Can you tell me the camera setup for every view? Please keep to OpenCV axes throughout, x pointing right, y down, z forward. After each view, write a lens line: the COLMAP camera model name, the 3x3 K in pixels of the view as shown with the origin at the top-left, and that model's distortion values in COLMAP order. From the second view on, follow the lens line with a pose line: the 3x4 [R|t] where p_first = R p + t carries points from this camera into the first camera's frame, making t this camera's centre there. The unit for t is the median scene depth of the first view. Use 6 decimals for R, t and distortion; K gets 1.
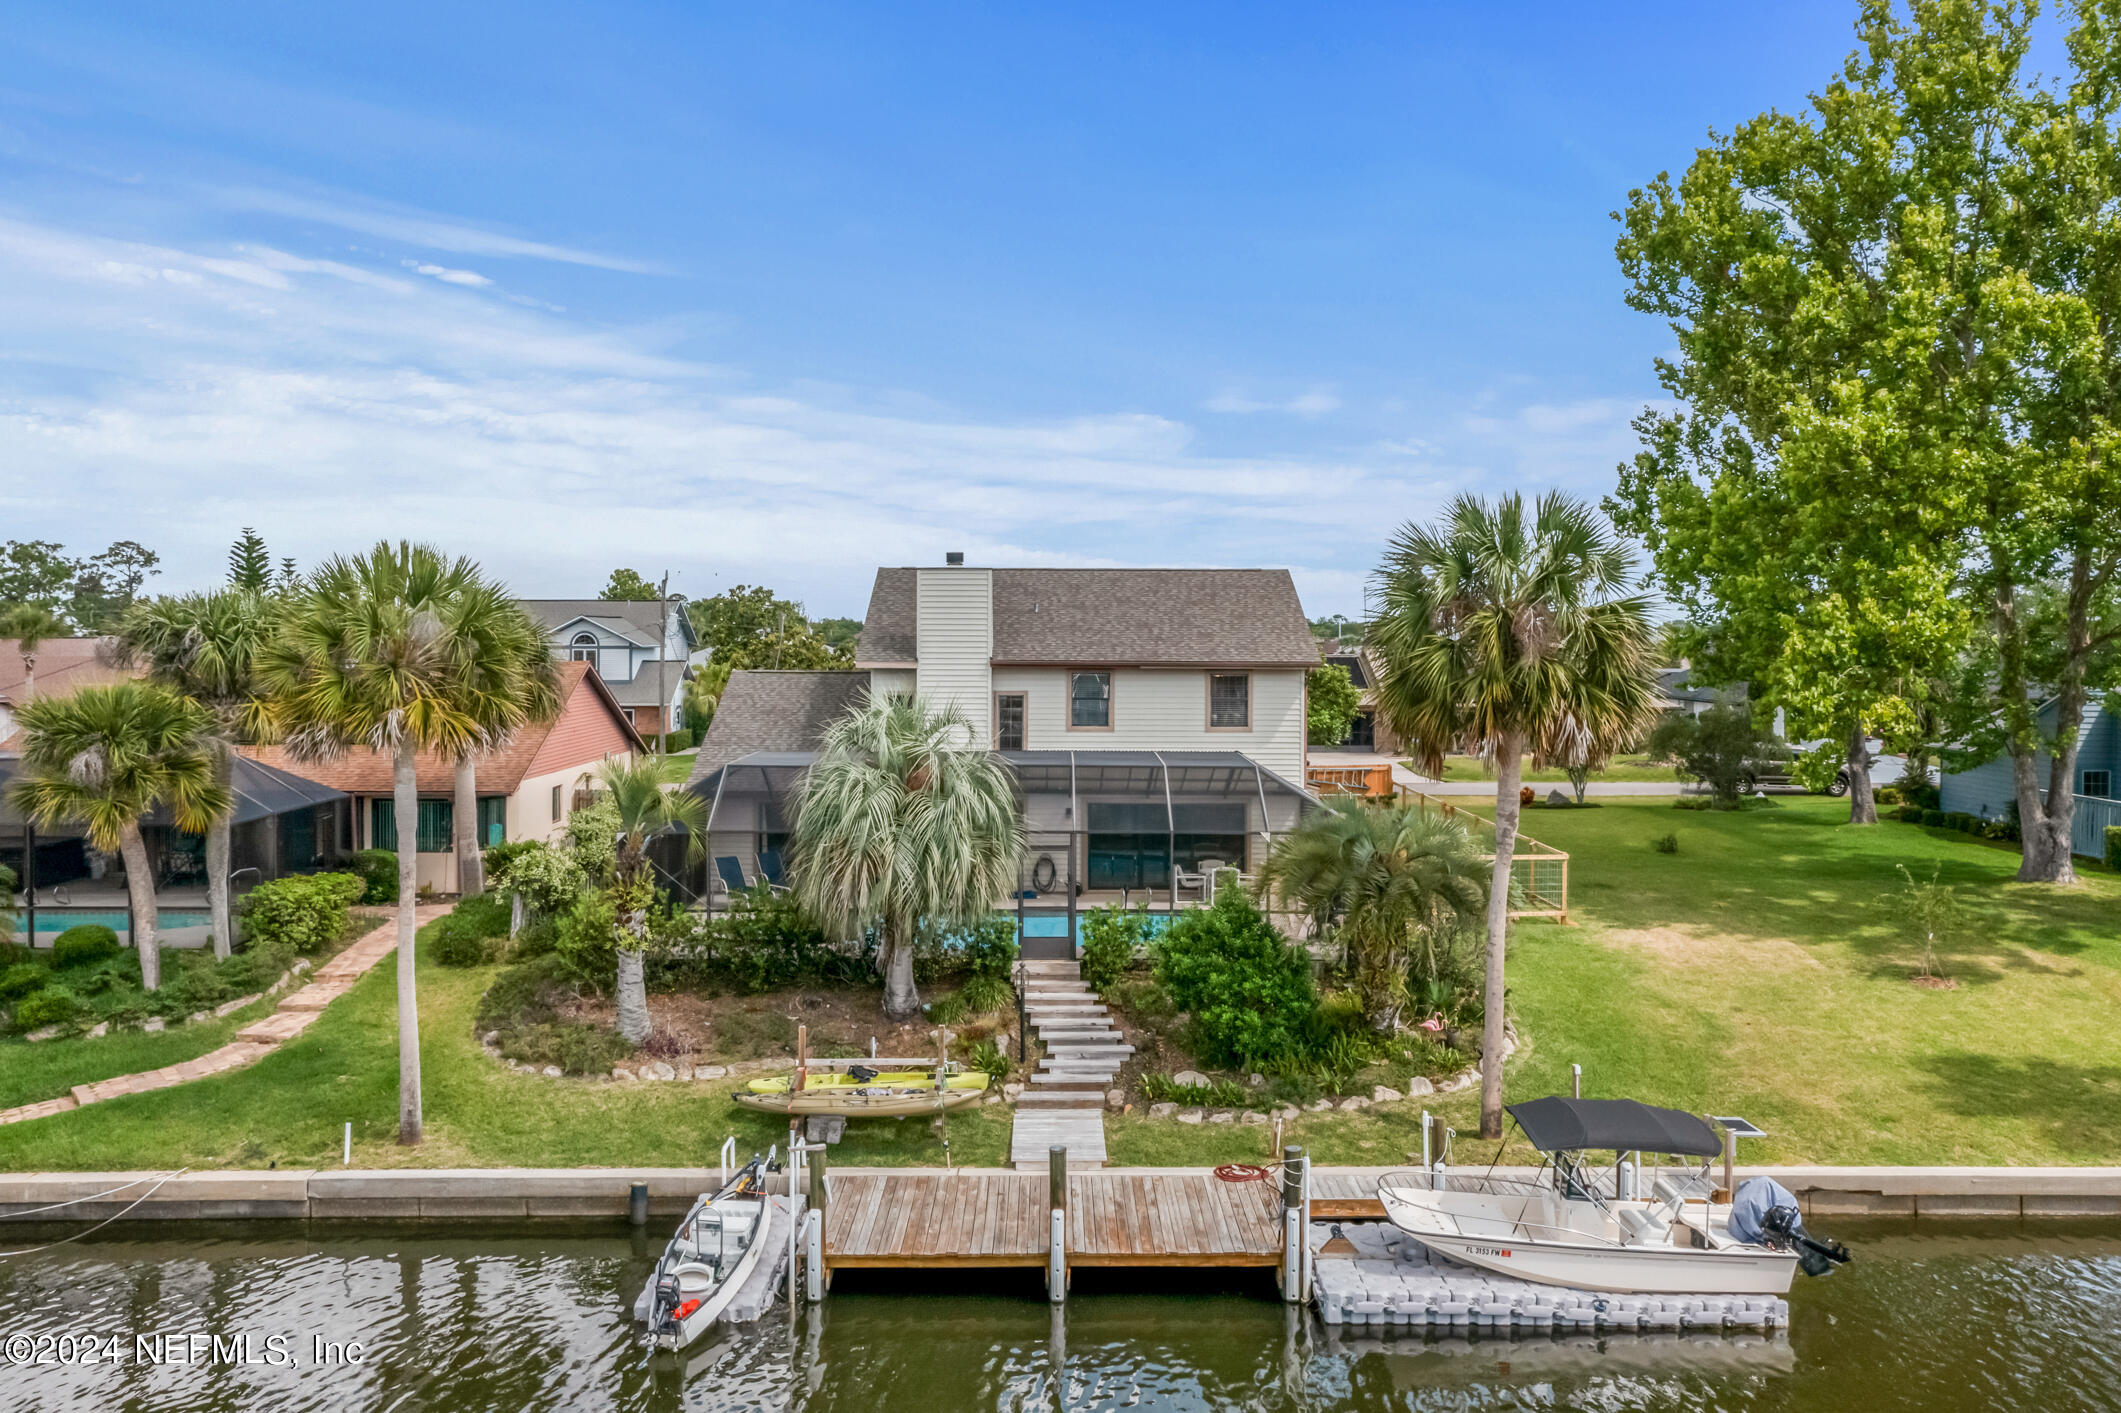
lens RADIAL K [[1700.8, 0, 1077.1], [0, 1700.8, 688.9], [0, 0, 1]] dist [0.004095, 0.010332]
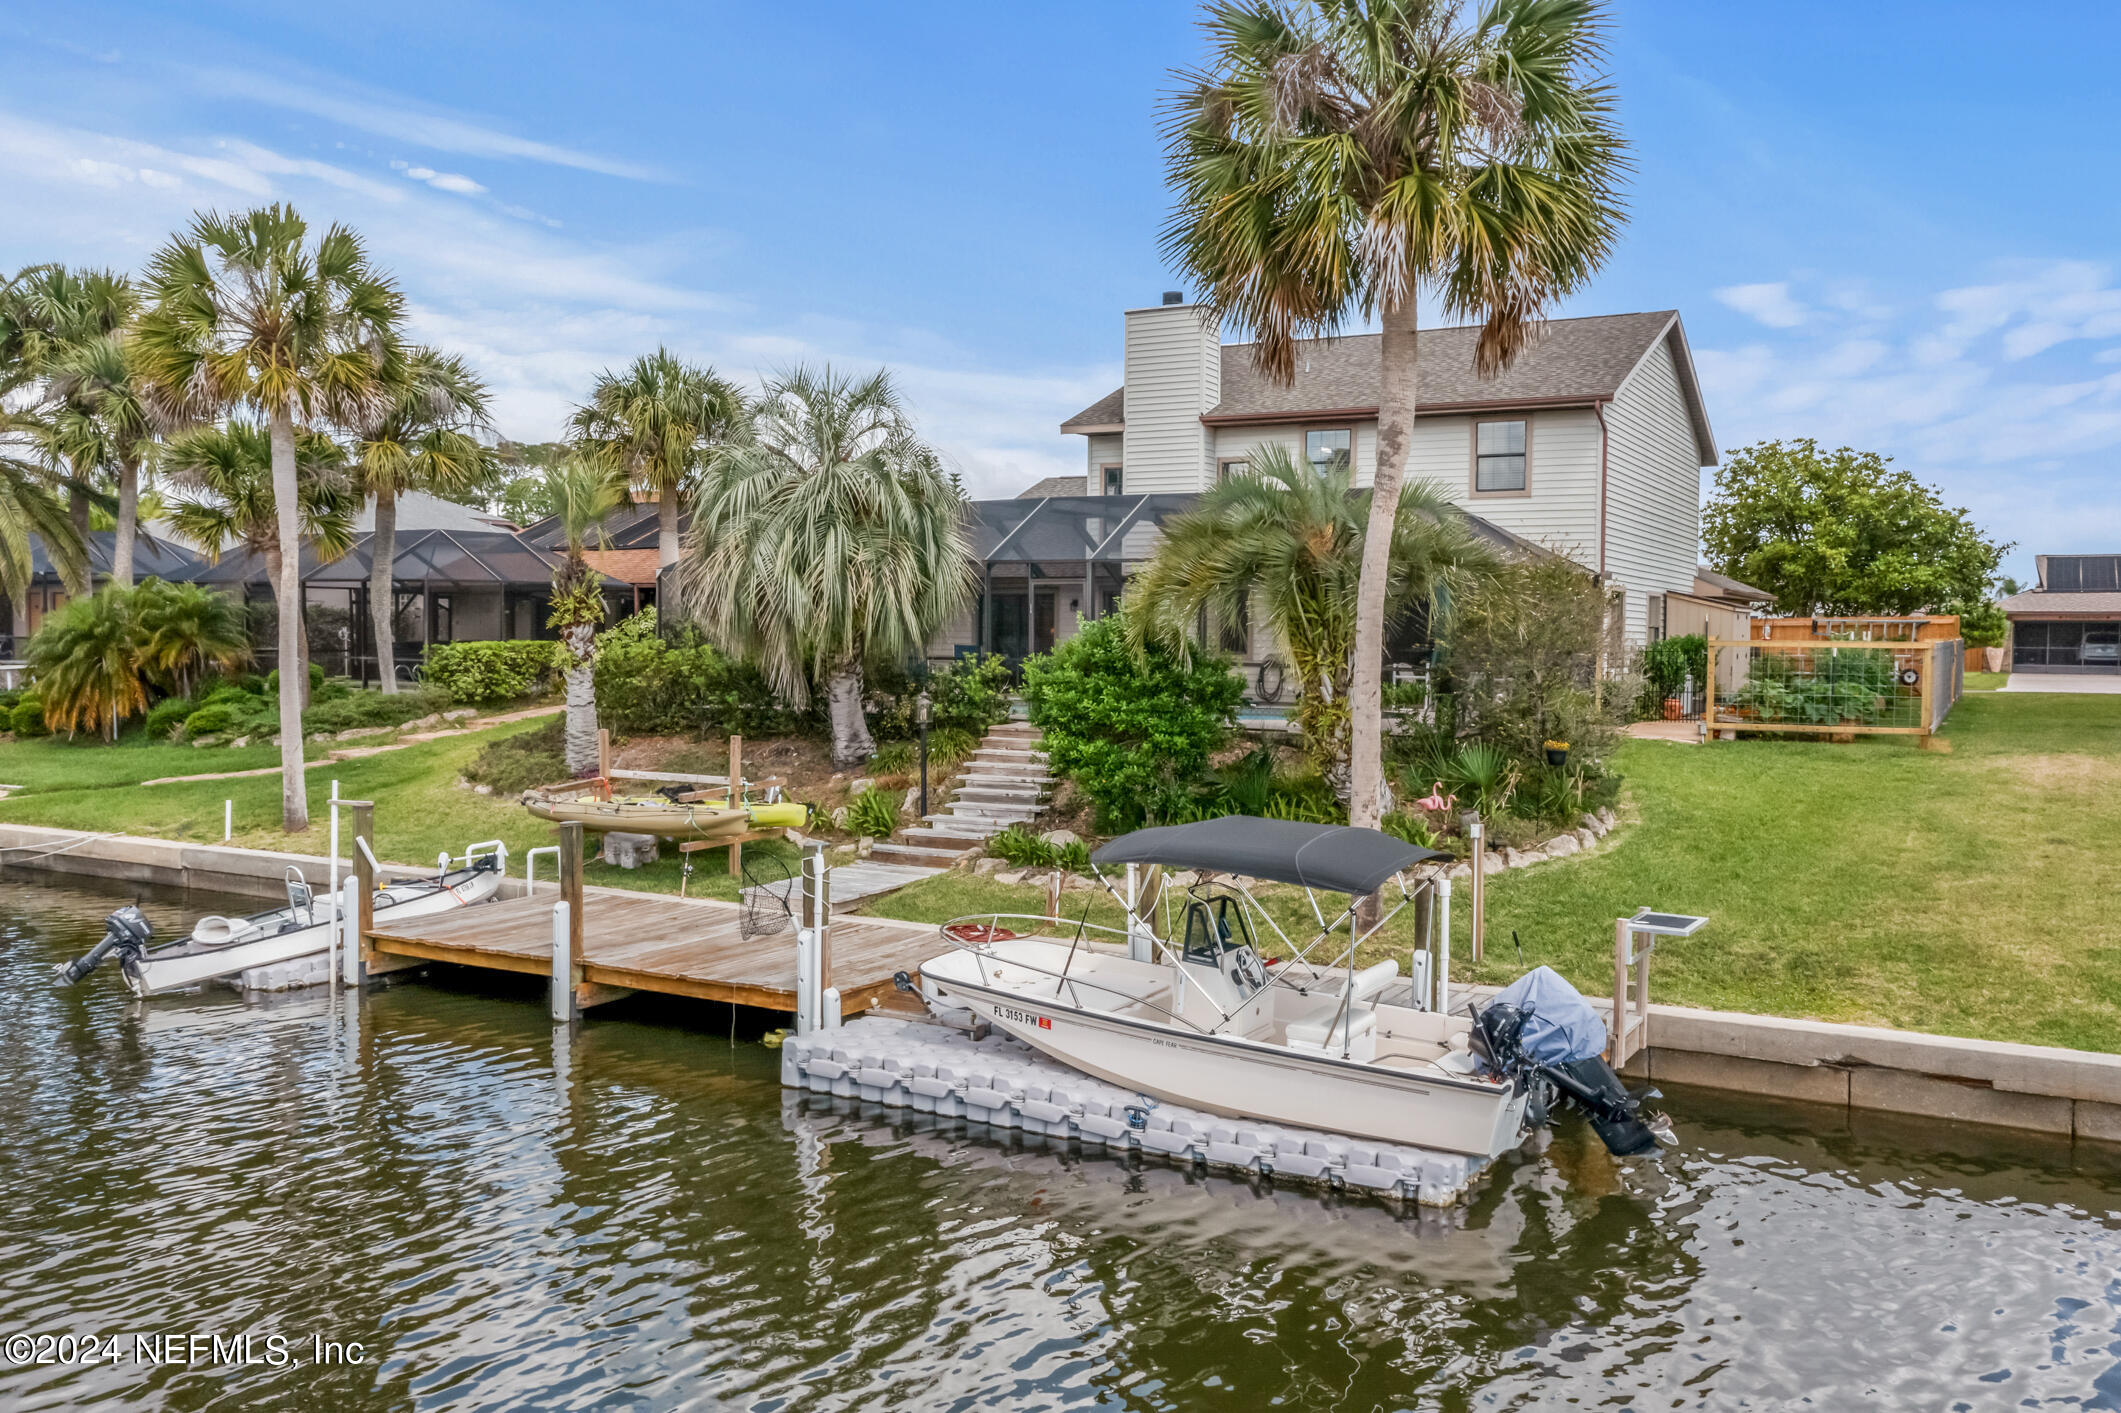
lens RADIAL K [[1700.8, 0, 1053.7], [0, 1700.8, 714.9], [0, 0, 1]] dist [0.004095, 0.010332]
pose [[0.862795, 0.031268, -0.504586, 0.427376], [-0.022999, 0.999480, 0.022609, 0.154892], [0.505031, -0.007902, 0.863065, 0.351679]]
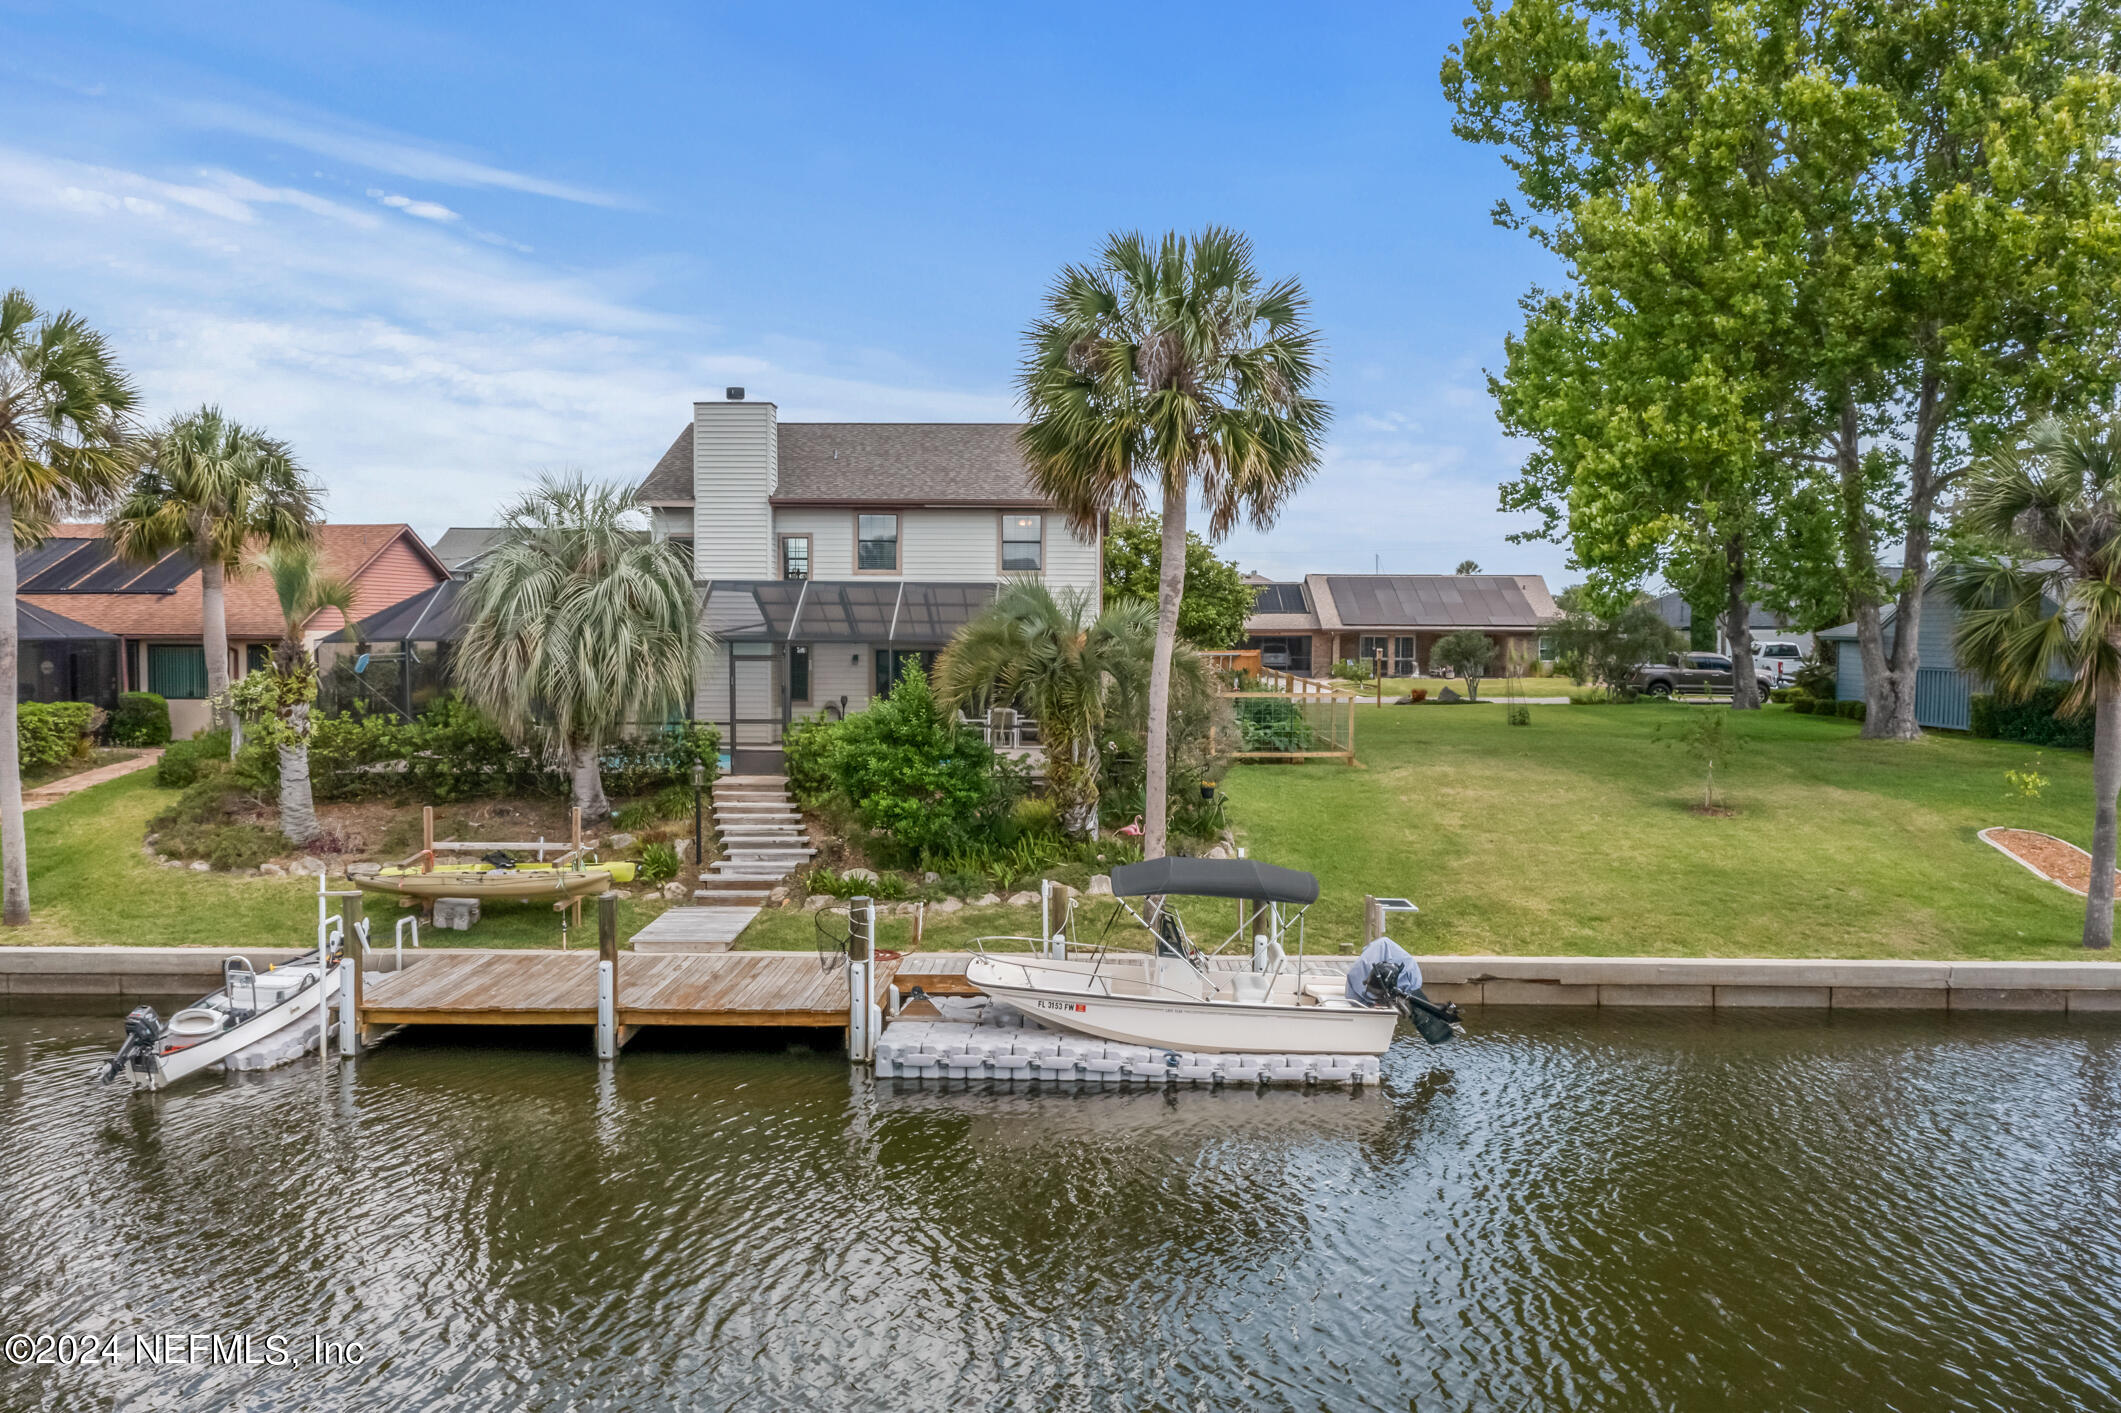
lens RADIAL K [[1700.8, 0, 1072.1], [0, 1700.8, 683.0], [0, 0, 1]] dist [0.004095, 0.010332]
pose [[0.999542, 0.005052, -0.029850, 0.207064], [-0.004896, 0.999974, 0.005289, 0.114282], [0.029876, -0.005140, 0.999540, 0.061533]]
